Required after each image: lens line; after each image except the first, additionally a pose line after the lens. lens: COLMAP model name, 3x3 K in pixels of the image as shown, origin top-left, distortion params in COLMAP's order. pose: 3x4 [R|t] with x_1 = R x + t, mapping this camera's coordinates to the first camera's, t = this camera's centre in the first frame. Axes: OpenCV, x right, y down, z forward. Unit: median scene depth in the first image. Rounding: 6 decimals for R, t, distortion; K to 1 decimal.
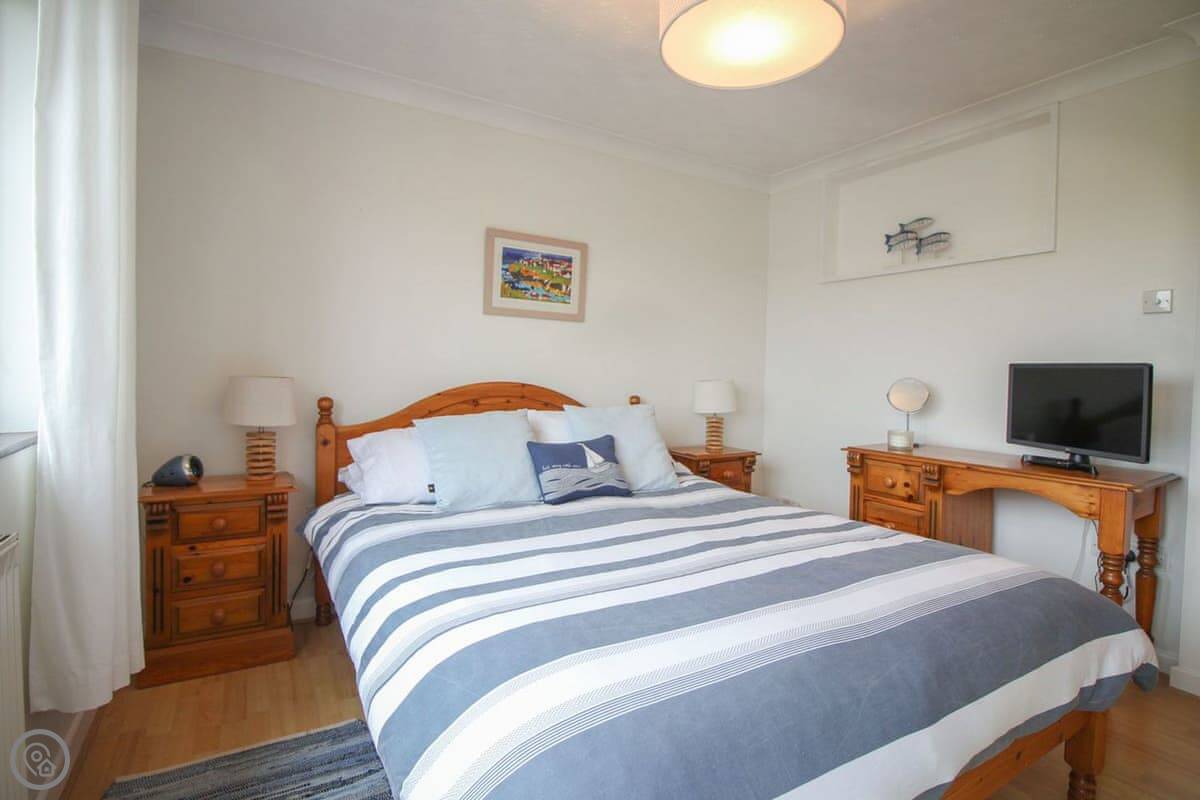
lens RADIAL K [[568.7, 0, 599.6], [0, 568.7, 388.3], [0, 0, 1]] dist [-0.001562, -0.012132]
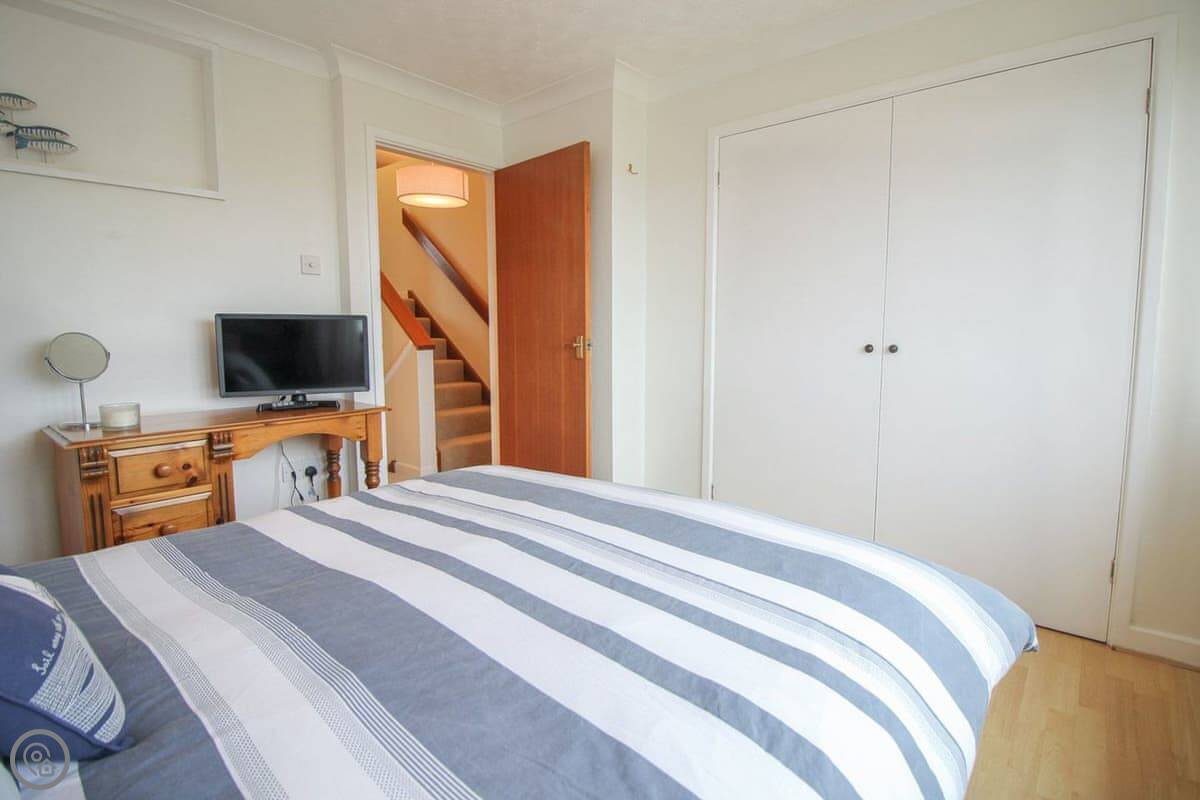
lens RADIAL K [[568.7, 0, 599.6], [0, 568.7, 388.3], [0, 0, 1]] dist [-0.001562, -0.012132]
pose [[-0.311886, -0.116511, 0.942949, -0.377319], [0.028114, 0.990887, 0.131733, -0.026948], [-0.949704, 0.067595, -0.305768, 0.692143]]
